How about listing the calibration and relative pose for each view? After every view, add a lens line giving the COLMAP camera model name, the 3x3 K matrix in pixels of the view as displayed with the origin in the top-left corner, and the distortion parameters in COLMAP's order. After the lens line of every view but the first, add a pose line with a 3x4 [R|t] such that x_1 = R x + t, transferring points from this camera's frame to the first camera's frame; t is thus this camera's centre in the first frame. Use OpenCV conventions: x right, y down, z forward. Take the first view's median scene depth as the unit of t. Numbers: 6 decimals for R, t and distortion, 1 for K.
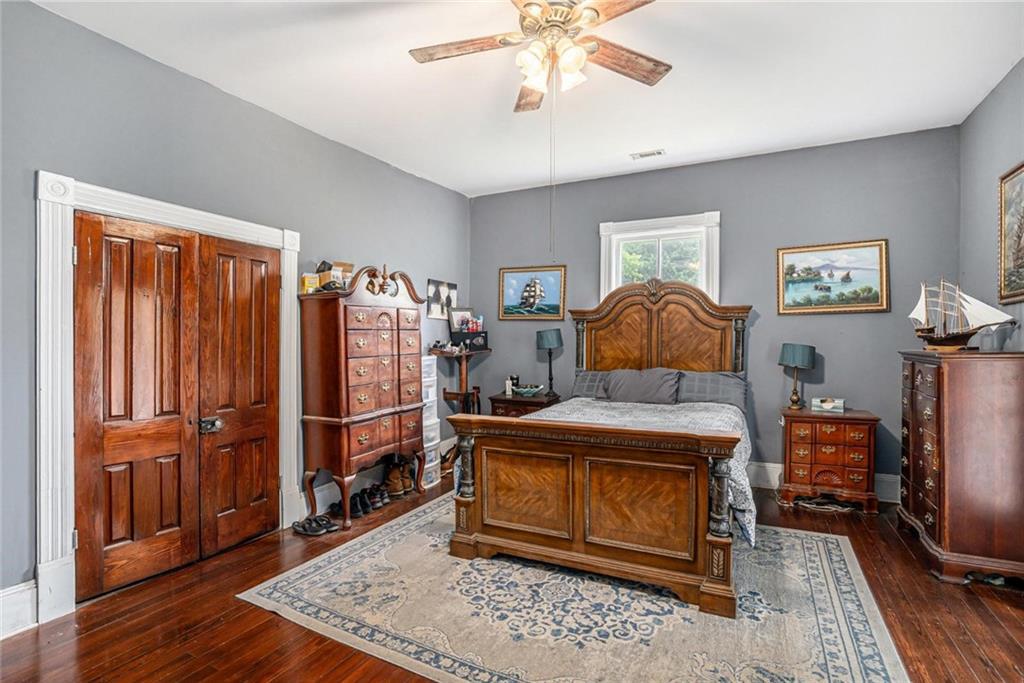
lens RADIAL K [[478.3, 0, 510.3], [0, 478.3, 351.8], [0, 0, 1]] dist [-0.072065, 0.029747]
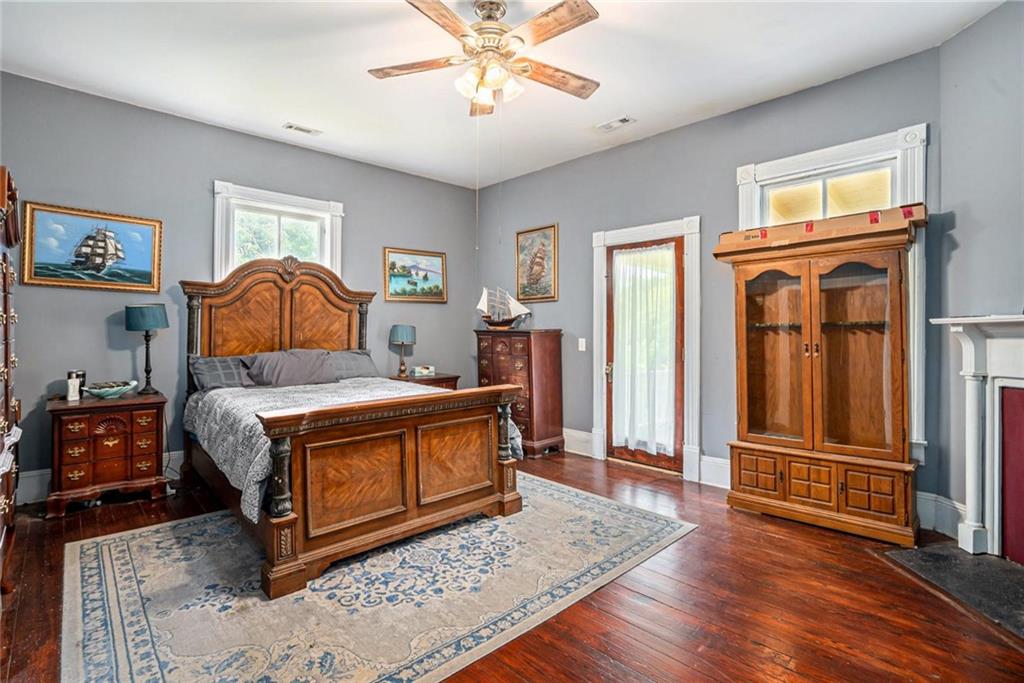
lens RADIAL K [[478.3, 0, 510.3], [0, 478.3, 351.8], [0, 0, 1]] dist [-0.072065, 0.029747]
pose [[0.337825, -0.040556, 0.940335, -0.639572], [0.015274, 0.999176, 0.037606, 0.013125], [-0.941085, 0.001658, 0.338166, 0.368929]]
